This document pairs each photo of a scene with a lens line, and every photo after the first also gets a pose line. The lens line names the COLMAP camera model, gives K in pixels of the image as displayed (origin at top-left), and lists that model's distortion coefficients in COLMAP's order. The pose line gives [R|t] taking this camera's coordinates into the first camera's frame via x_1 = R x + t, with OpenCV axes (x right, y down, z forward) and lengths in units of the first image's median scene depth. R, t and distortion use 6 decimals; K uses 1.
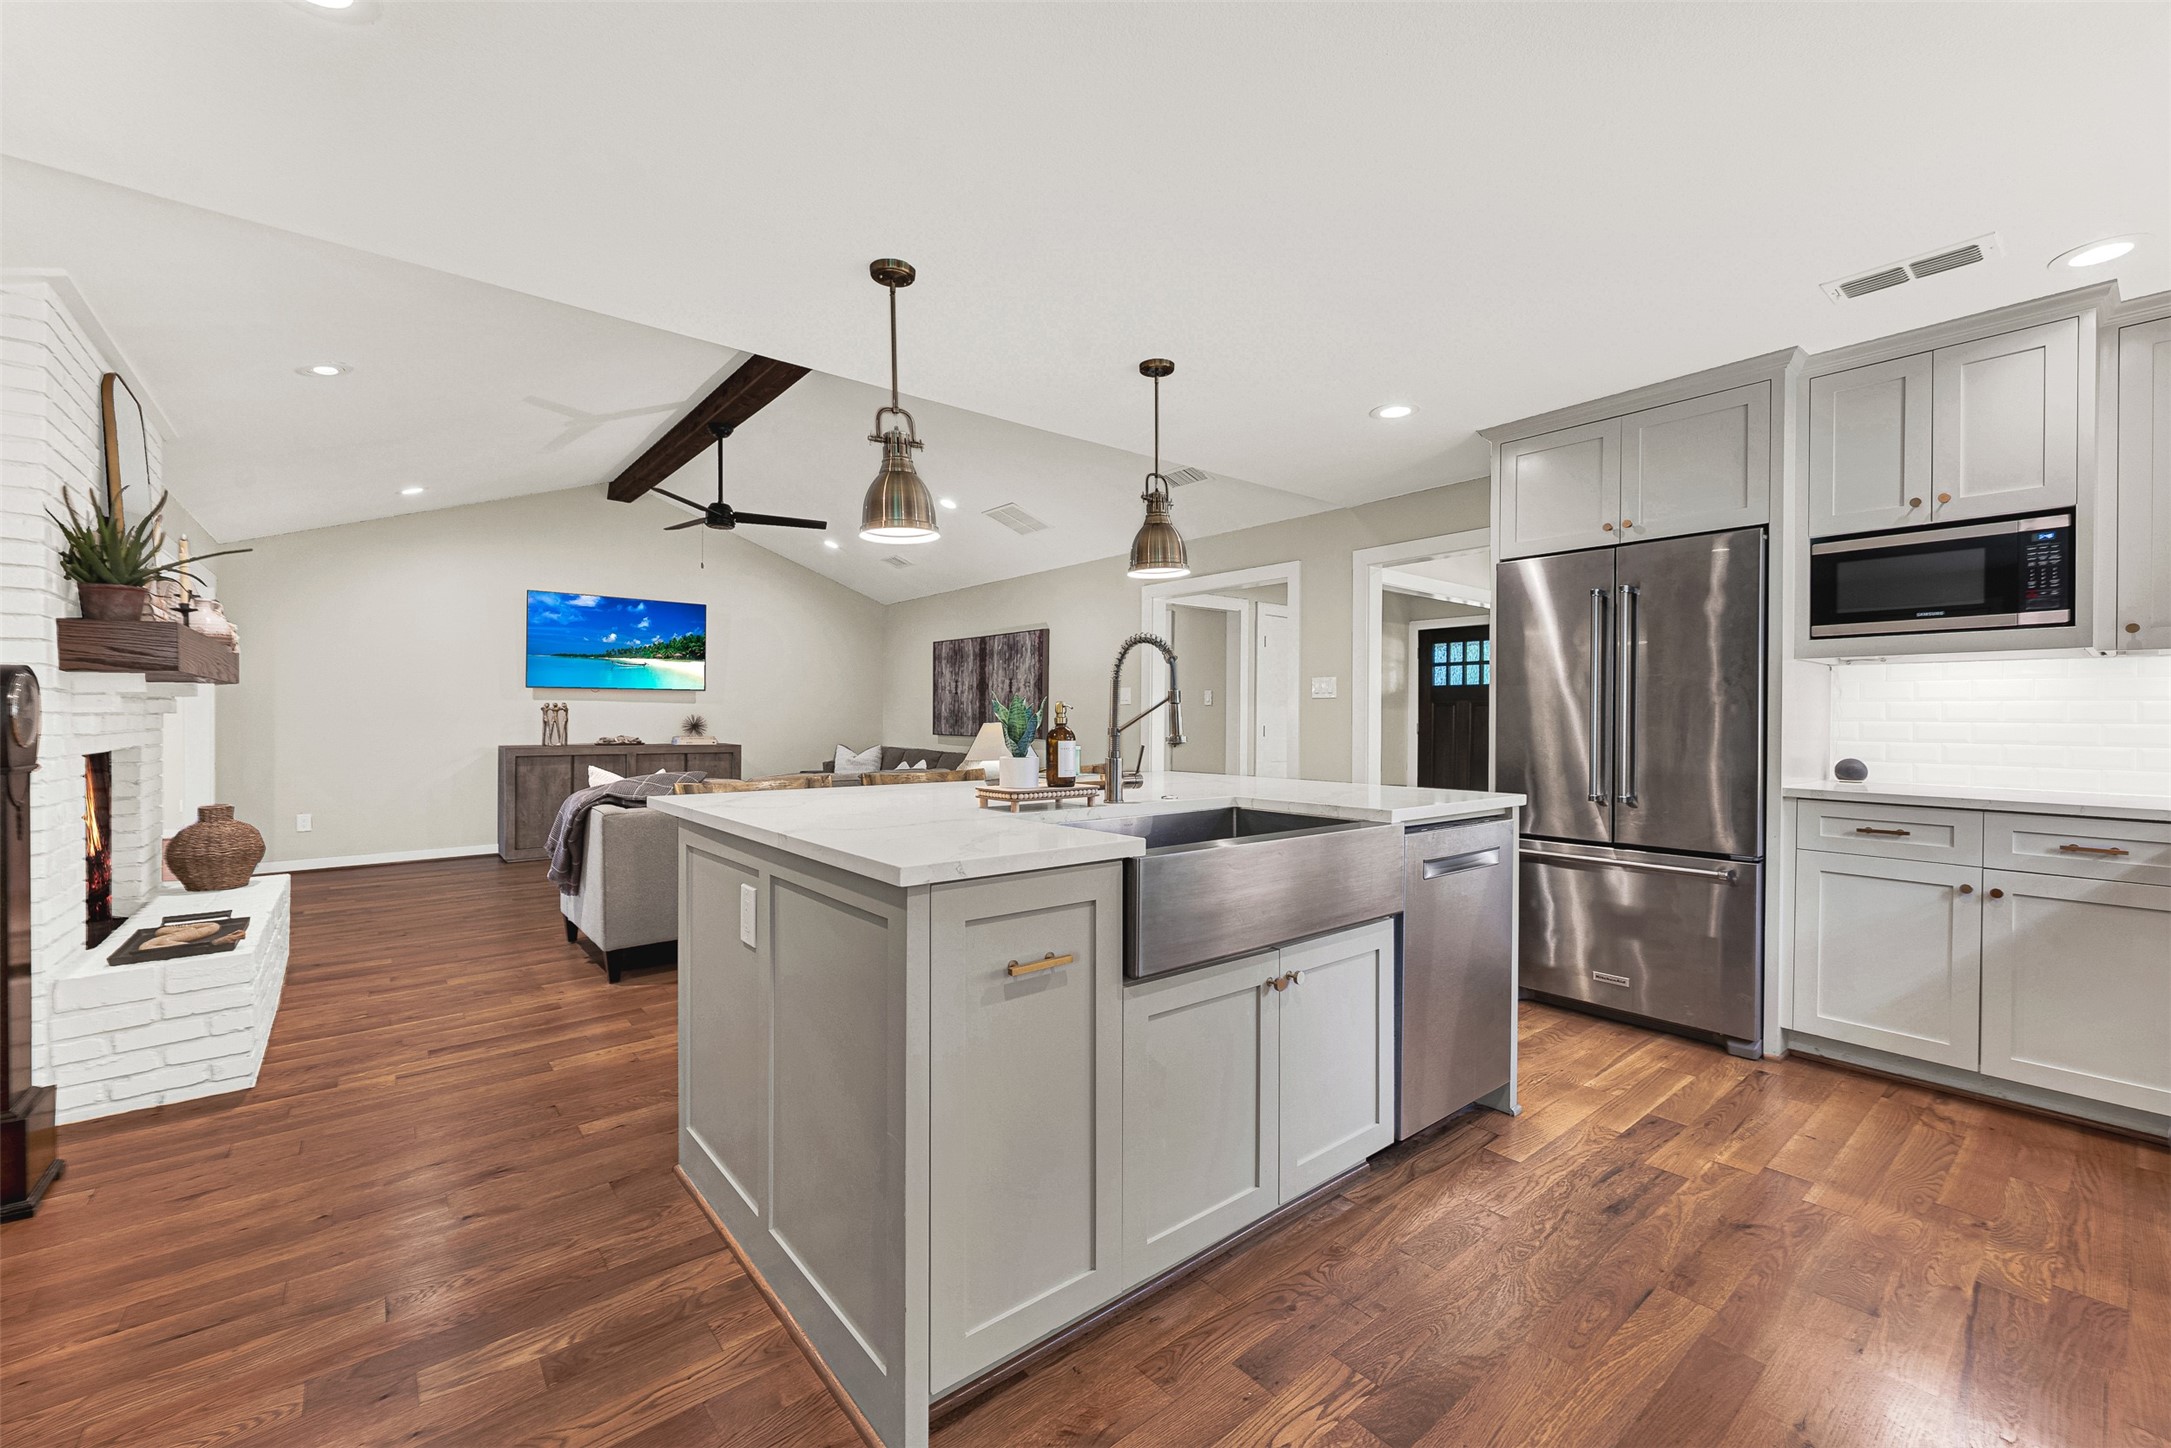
lens RADIAL K [[884.2, 0, 1085.5], [0, 884.2, 724.0], [0, 0, 1]] dist [0.000159, -0.000357]
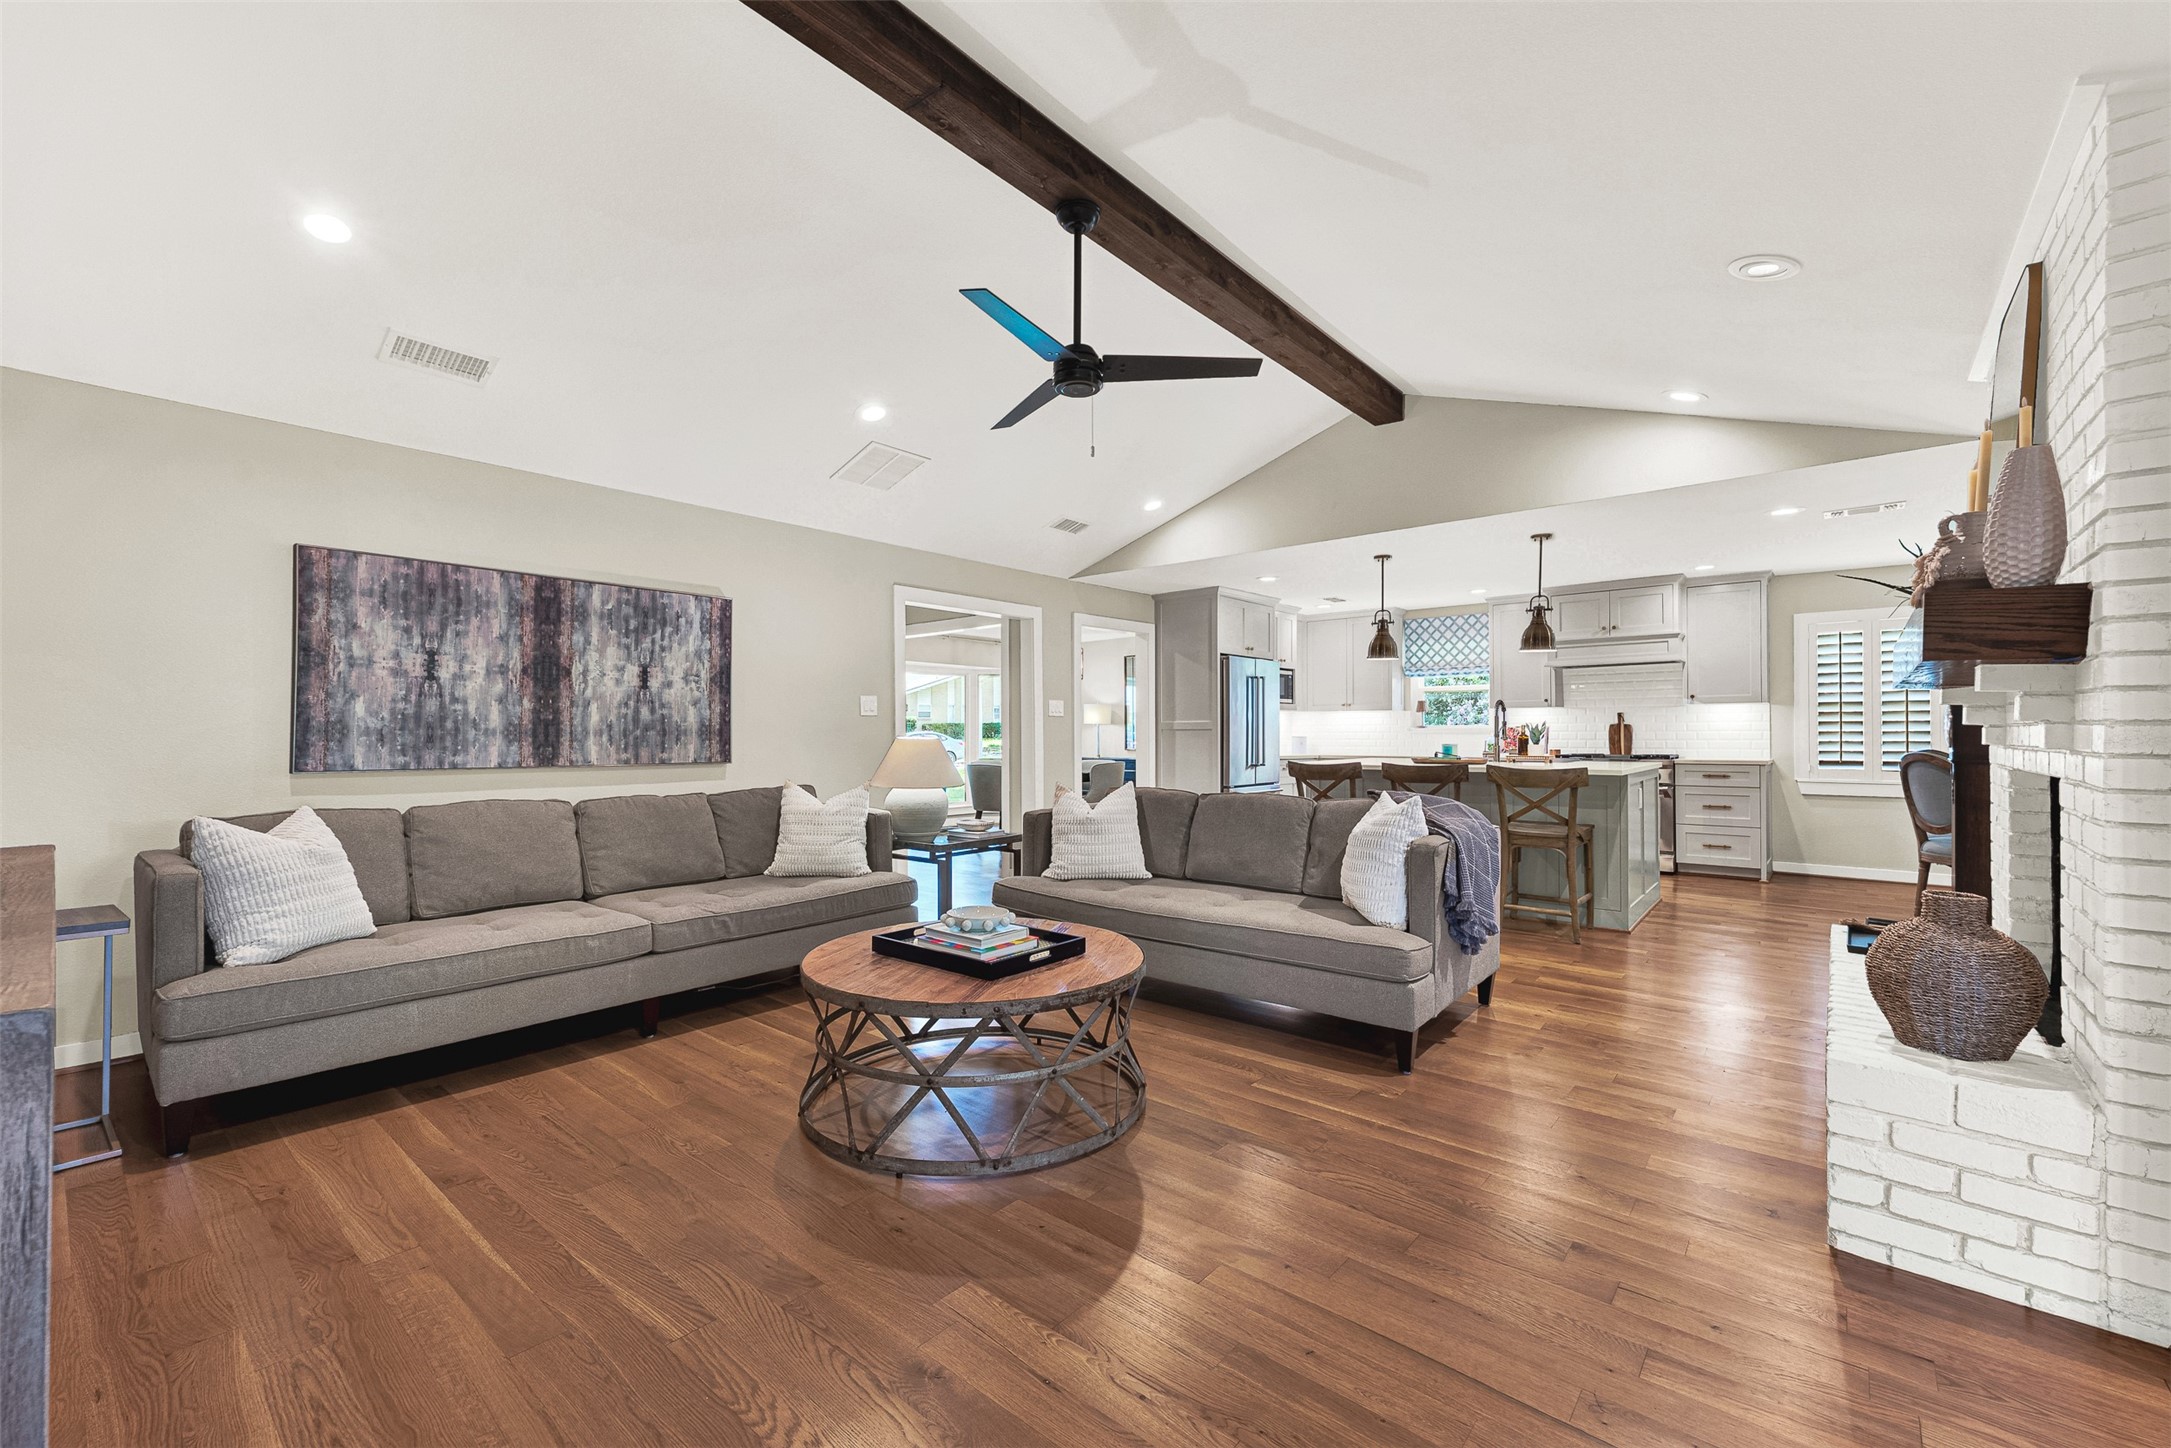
lens RADIAL K [[884.2, 0, 1085.5], [0, 884.2, 724.0], [0, 0, 1]] dist [0.000159, -0.000357]
pose [[-0.176980, 0.007531, 0.984186, -0.728418], [0.007240, 0.999954, -0.006350, -0.006029], [-0.984188, 0.006002, -0.177026, 0.825830]]
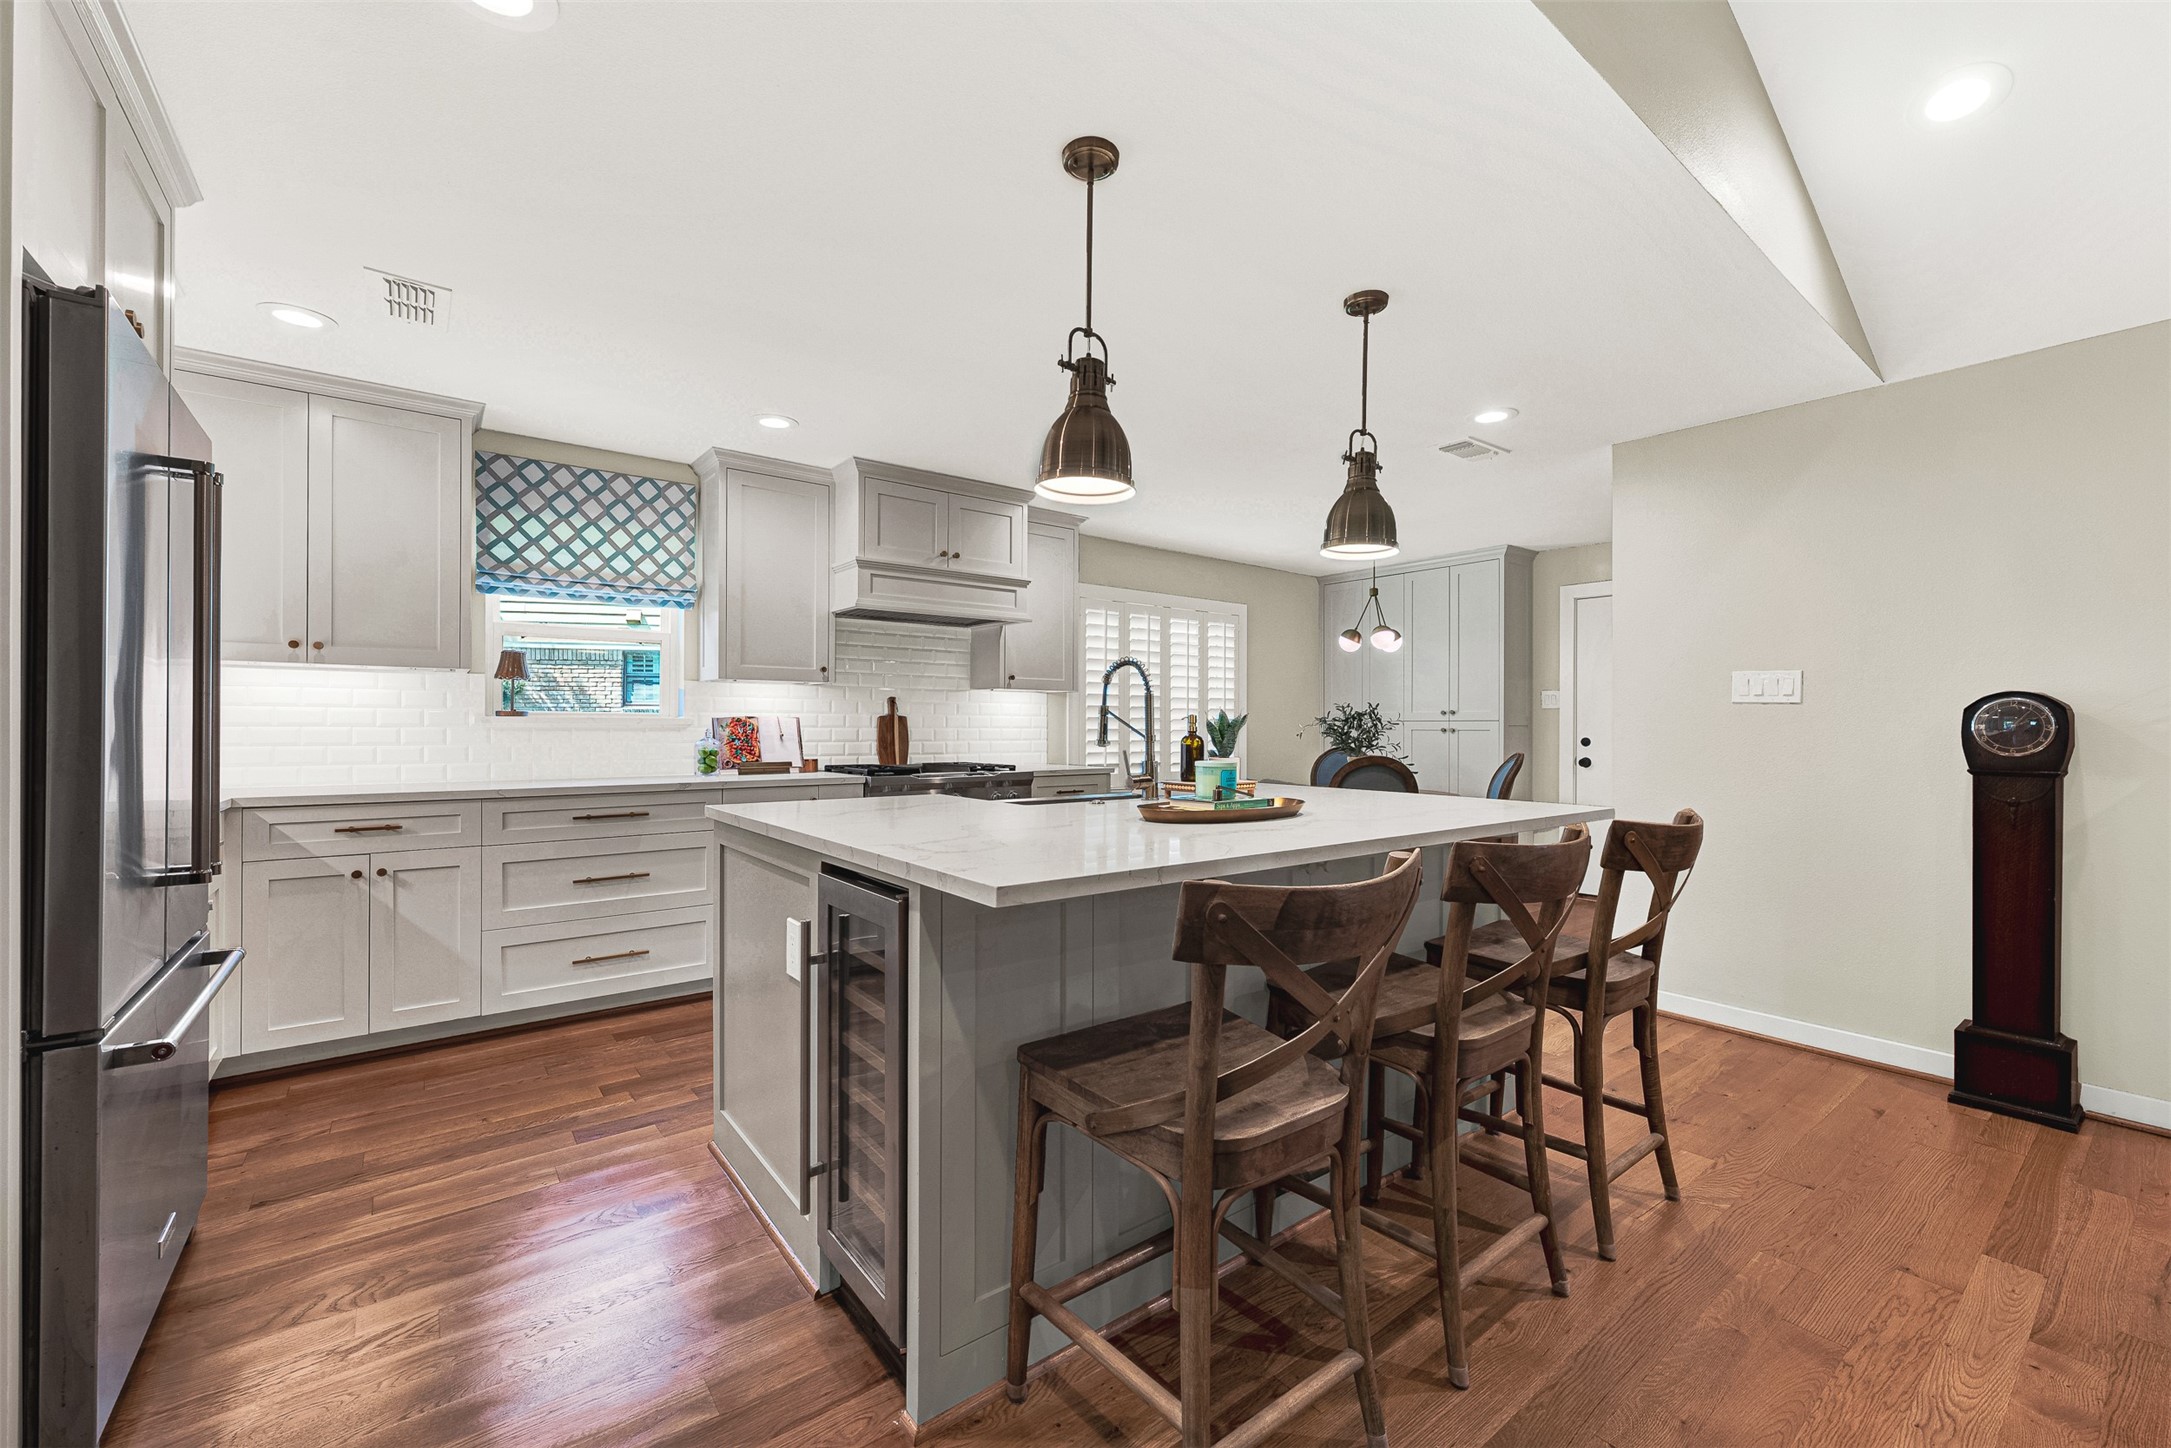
lens RADIAL K [[871.1, 0, 1085.5], [0, 871.1, 724.0], [0, 0, 1]] dist [-0.002612, -0.000188]
pose [[-0.999543, -0.008094, 0.029127, 0.025231], [-0.008068, 0.999967, 0.001006, -0.003488], [-0.029134, 0.000770, -0.999575, 0.655357]]
